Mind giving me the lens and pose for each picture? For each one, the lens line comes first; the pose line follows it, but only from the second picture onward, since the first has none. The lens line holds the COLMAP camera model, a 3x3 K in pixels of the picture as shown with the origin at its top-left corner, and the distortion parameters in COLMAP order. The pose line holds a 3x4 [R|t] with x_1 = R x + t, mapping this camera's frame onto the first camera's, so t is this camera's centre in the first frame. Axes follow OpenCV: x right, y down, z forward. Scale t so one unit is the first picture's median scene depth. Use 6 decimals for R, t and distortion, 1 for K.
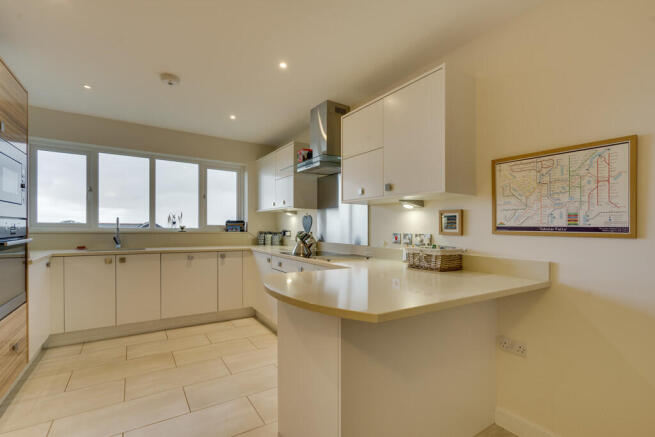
lens RADIAL K [[299.3, 0, 327.5], [0, 299.3, 224.5], [0, 0, 1]] dist [-0.002606, 0.000280]
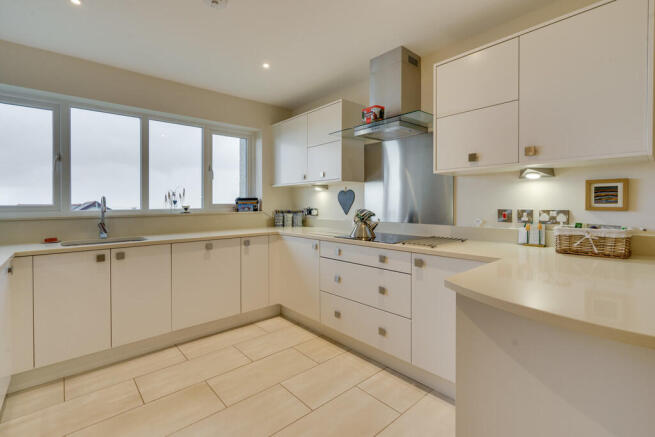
lens RADIAL K [[299.3, 0, 323.7], [0, 299.3, 198.5], [0, 0, 1]] dist [-0.002606, 0.000280]
pose [[0.988282, -0.018621, 0.151496, -0.278123], [0.019282, 0.999810, -0.002901, -0.005829], [-0.151413, 0.005788, 0.988454, 0.195866]]
